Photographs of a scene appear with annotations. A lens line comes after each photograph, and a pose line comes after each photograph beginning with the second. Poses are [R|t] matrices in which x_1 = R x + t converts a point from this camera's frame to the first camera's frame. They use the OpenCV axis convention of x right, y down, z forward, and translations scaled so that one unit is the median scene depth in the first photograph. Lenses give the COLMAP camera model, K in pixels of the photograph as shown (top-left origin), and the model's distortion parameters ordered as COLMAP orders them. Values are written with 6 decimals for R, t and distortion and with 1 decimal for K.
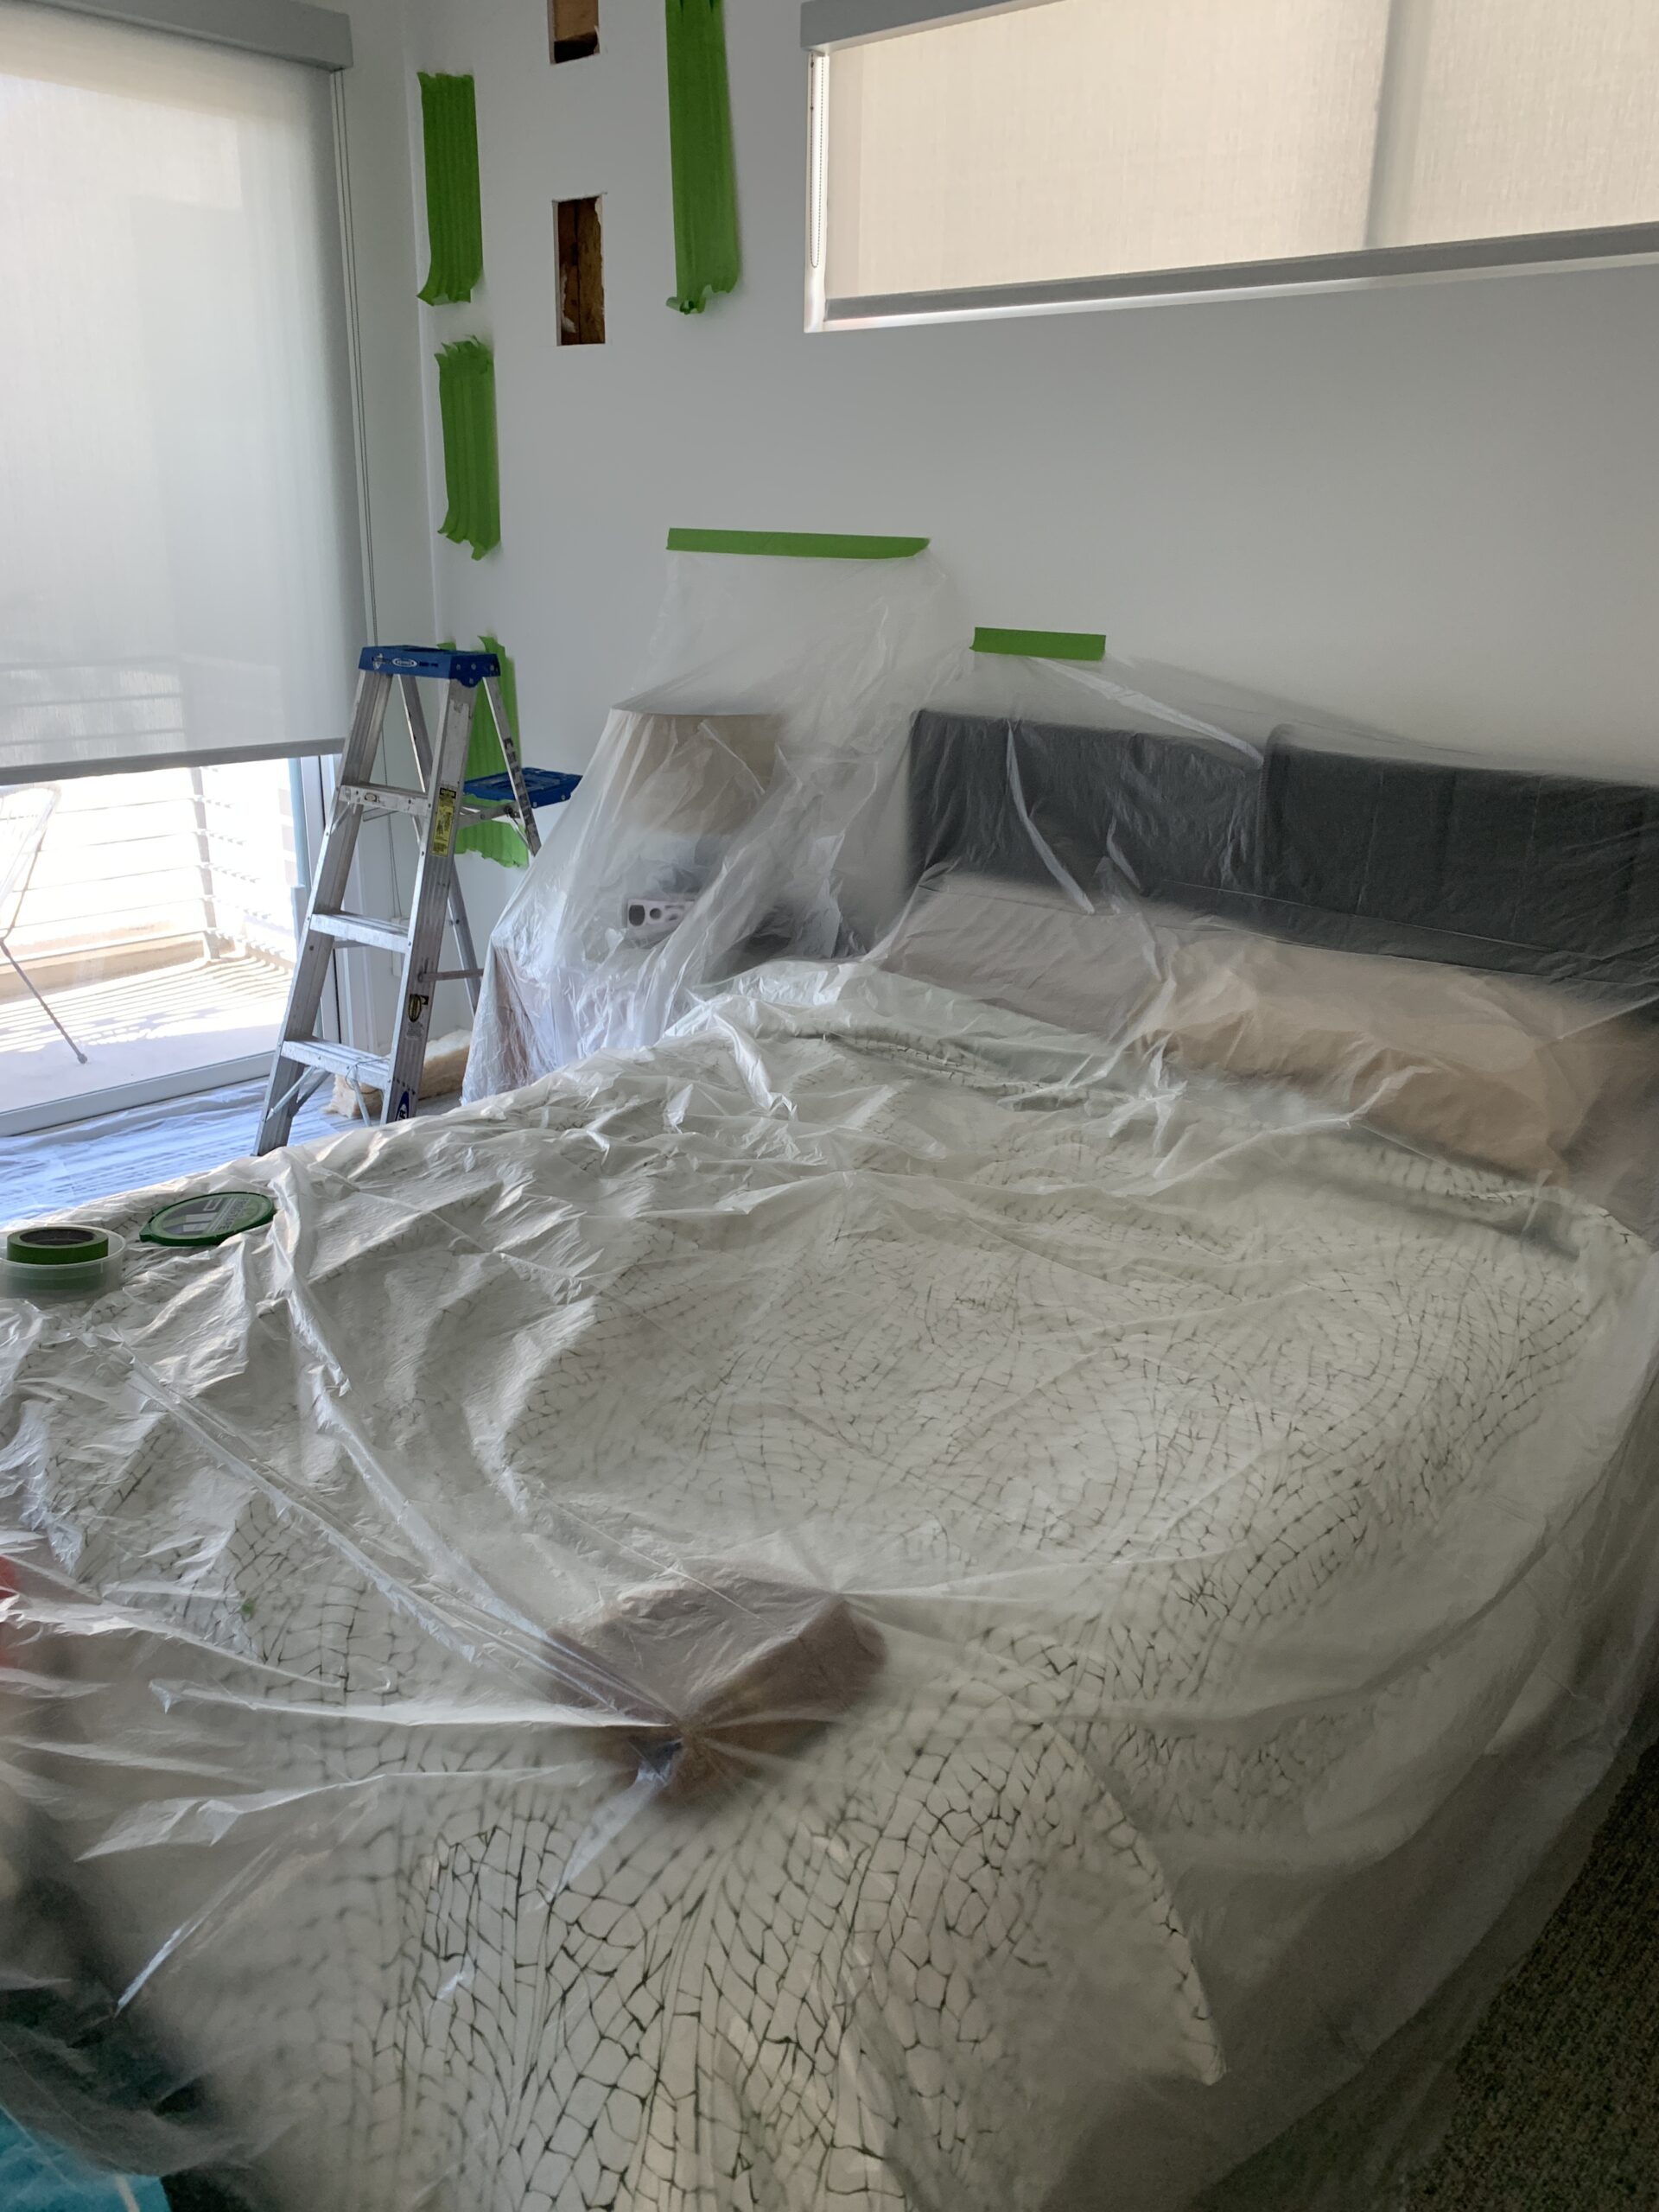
lens RADIAL K [[1719.2, 0, 829.5], [0, 1719.2, 1106.0], [0, 0, 1]] dist [0.091204, -0.122380]
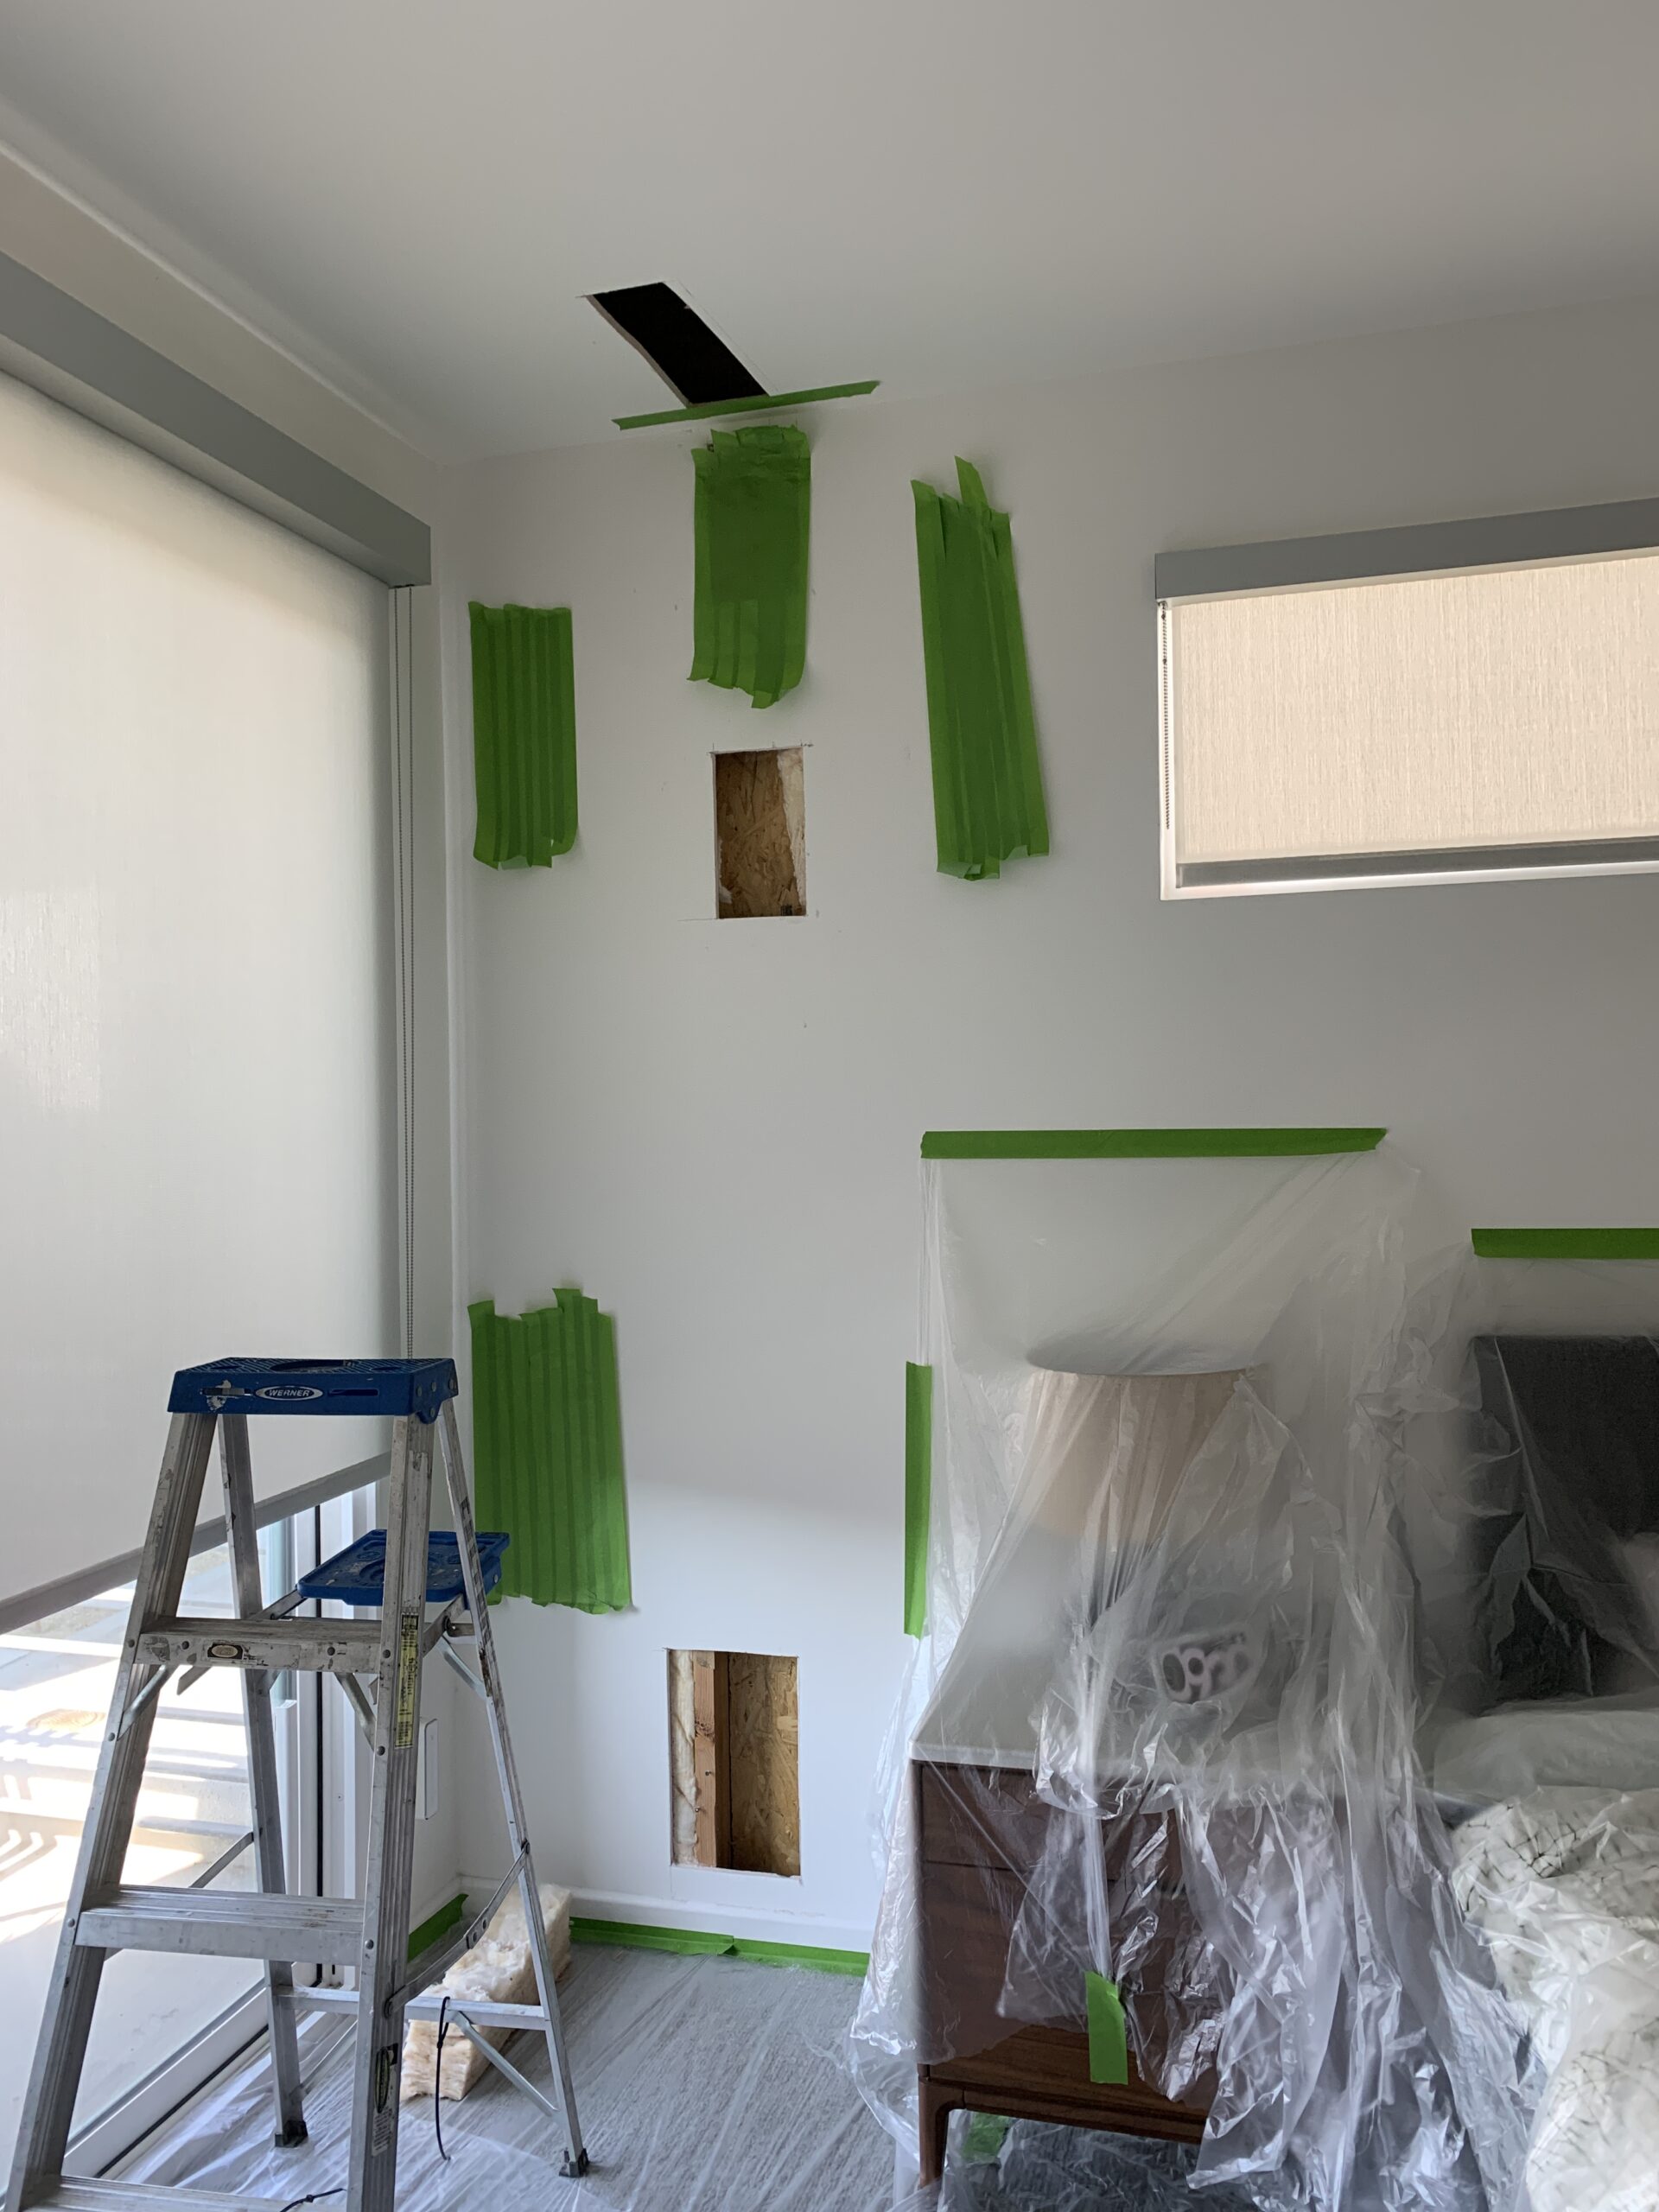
lens RADIAL K [[1719.2, 0, 829.5], [0, 1719.2, 1106.0], [0, 0, 1]] dist [0.091204, -0.122380]
pose [[0.894939, -0.031107, 0.445103, -0.501548], [0.176734, 0.940688, -0.289605, -0.140610], [-0.409695, 0.337844, 0.847356, 0.396374]]
